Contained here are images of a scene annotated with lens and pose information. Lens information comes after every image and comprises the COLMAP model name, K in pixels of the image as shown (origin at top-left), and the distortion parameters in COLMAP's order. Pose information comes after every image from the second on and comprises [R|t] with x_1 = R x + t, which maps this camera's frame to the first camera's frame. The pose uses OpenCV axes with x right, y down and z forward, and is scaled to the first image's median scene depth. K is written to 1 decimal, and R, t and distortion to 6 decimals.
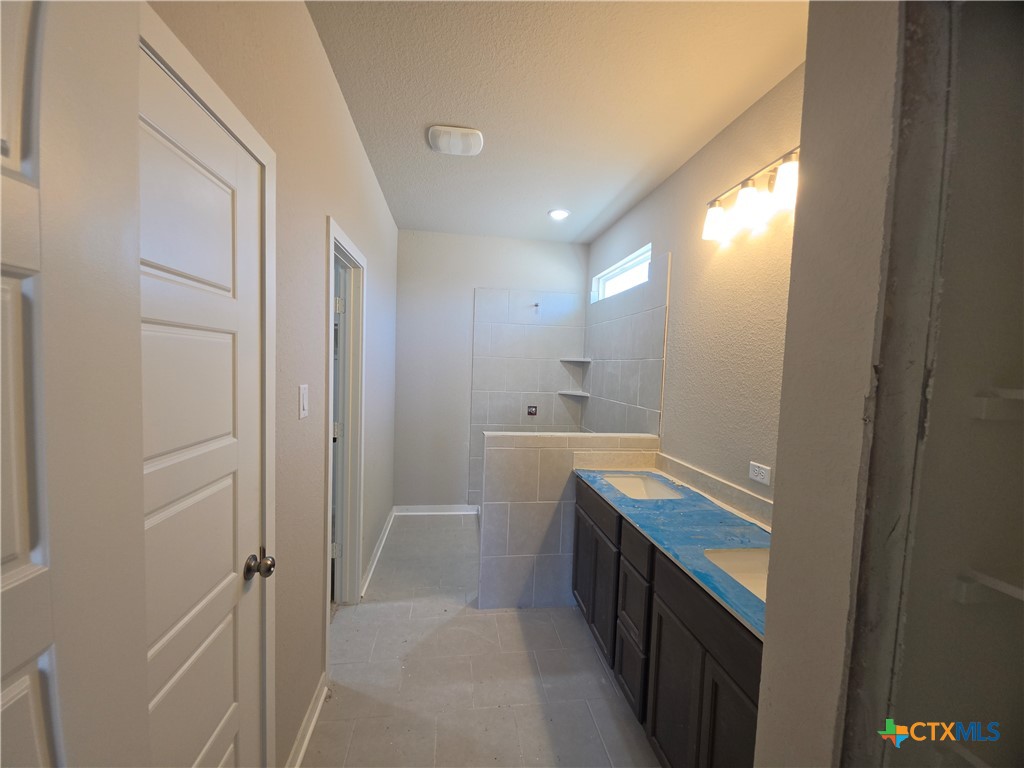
lens RADIAL K [[410.8, 0, 510.2], [0, 410.8, 387.6], [0, 0, 1]] dist [0.014139, -0.010378]
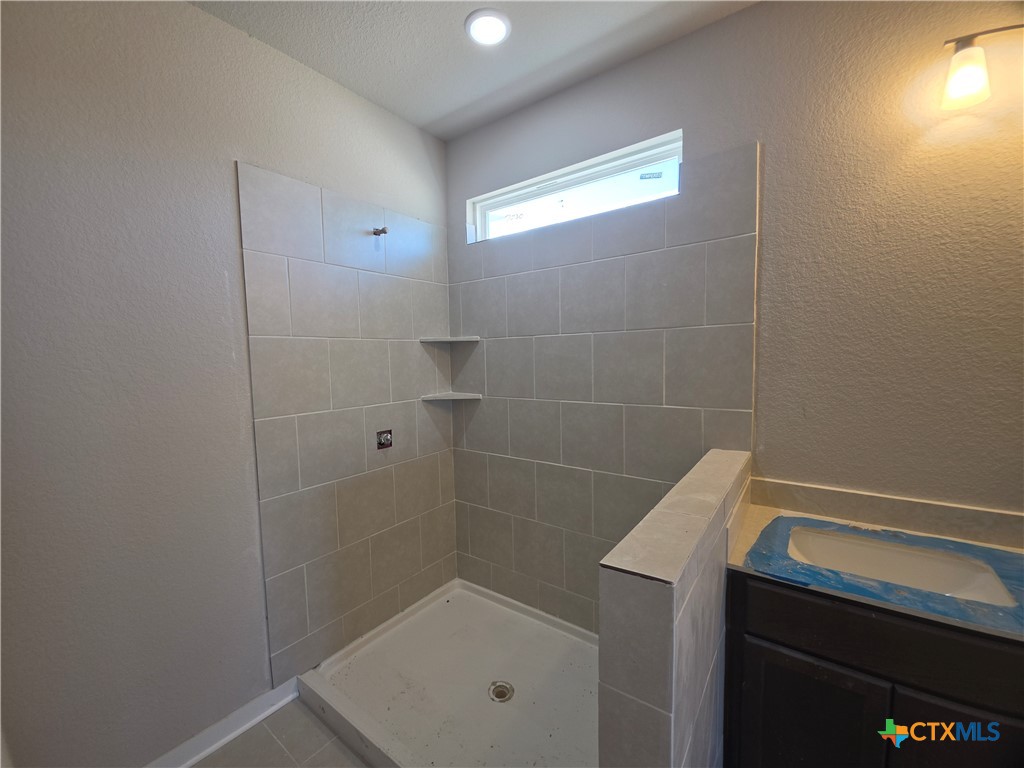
lens RADIAL K [[410.8, 0, 510.2], [0, 410.8, 387.6], [0, 0, 1]] dist [0.014139, -0.010378]
pose [[0.699179, -0.103001, 0.707488, -0.316942], [0.084027, 0.994548, 0.061753, -0.043927], [-0.709992, 0.016272, 0.704022, 0.841327]]
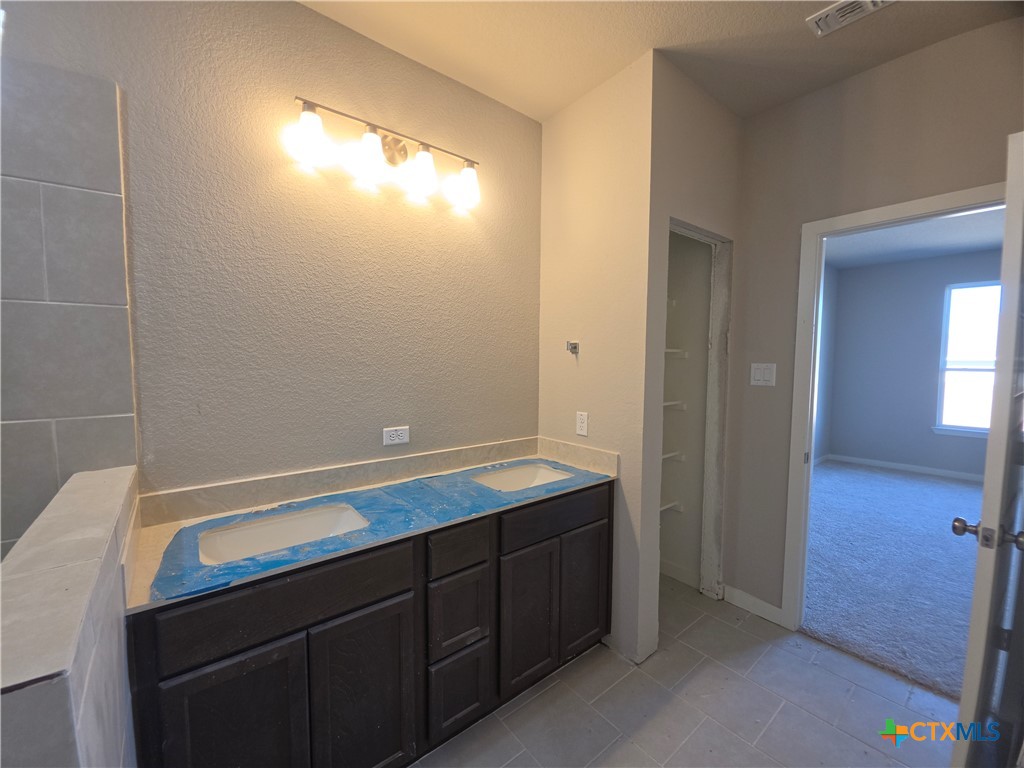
lens RADIAL K [[410.8, 0, 510.2], [0, 410.8, 387.6], [0, 0, 1]] dist [0.014139, -0.010378]
pose [[-0.509815, -0.091799, 0.855372, -0.291805], [0.025265, 0.992264, 0.121549, -0.022762], [-0.859913, 0.083579, -0.503551, 0.875617]]
